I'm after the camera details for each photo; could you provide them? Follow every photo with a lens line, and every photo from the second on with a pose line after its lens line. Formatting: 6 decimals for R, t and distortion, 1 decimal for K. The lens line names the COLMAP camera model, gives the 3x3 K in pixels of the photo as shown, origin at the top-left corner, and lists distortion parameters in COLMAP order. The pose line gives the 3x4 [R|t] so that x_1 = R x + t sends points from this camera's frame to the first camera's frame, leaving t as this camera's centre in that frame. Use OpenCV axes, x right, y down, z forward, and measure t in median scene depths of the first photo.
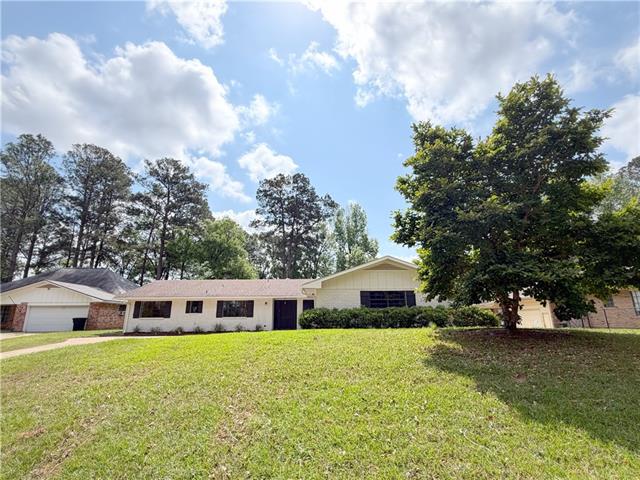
lens RADIAL K [[298.1, 0, 320.0], [0, 298.1, 240.0], [0, 0, 1]] dist [-0.001275, -0.000139]
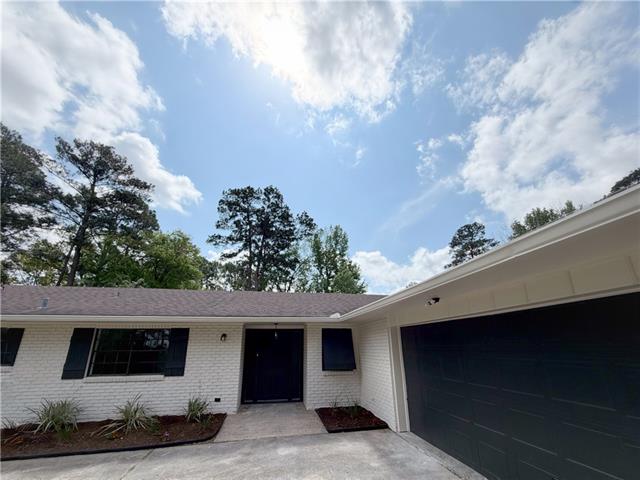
lens RADIAL K [[254.5, 0, 319.0], [0, 254.5, 277.0], [0, 0, 1]] dist [0.000940, 0.000116]
pose [[0.985204, 0.042380, 0.166065, -0.049709], [-0.037556, 0.998779, -0.032085, 0.059725], [-0.167222, 0.025374, 0.985593, 0.275406]]
